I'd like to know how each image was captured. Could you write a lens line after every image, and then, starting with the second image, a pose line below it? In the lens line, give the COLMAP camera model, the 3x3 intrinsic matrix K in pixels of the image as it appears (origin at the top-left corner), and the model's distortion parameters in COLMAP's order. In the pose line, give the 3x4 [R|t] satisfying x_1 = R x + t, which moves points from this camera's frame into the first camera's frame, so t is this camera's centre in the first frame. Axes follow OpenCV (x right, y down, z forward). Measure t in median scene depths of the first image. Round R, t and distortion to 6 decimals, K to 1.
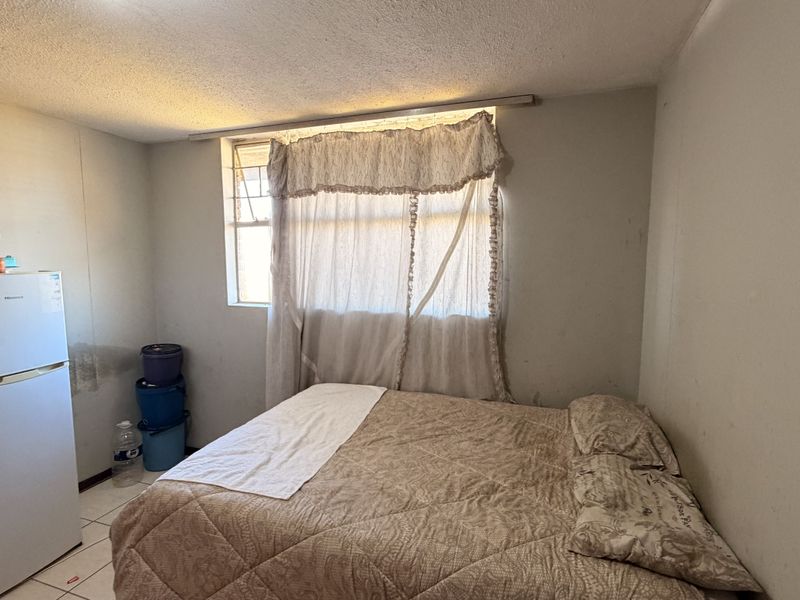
lens RADIAL K [[424.2, 0, 398.2], [0, 424.2, 301.5], [0, 0, 1]] dist [-0.000740, -0.000151]
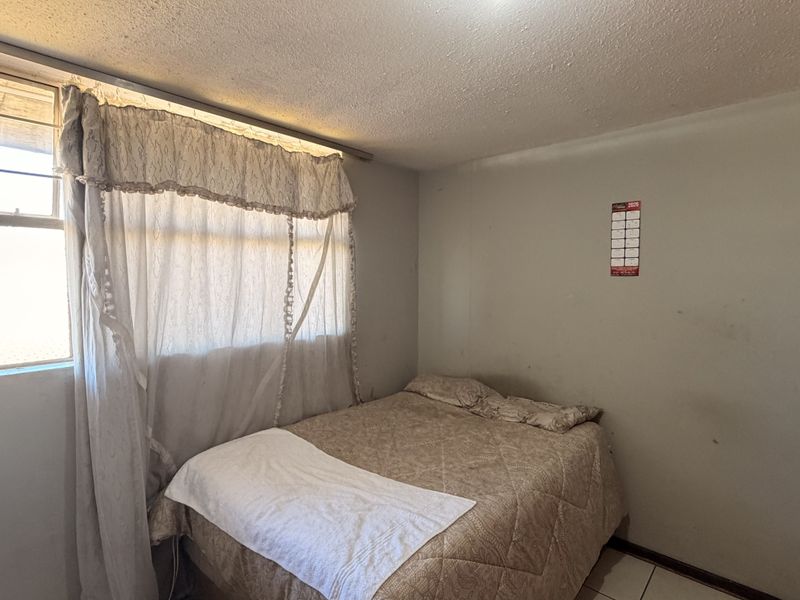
lens RADIAL K [[424.2, 0, 398.2], [0, 424.2, 301.5], [0, 0, 1]] dist [-0.000740, -0.000151]
pose [[0.394895, -0.049950, 0.917368, -0.759242], [0.094924, 0.995395, 0.013338, -0.048933], [-0.913809, 0.081813, 0.397818, 0.405960]]
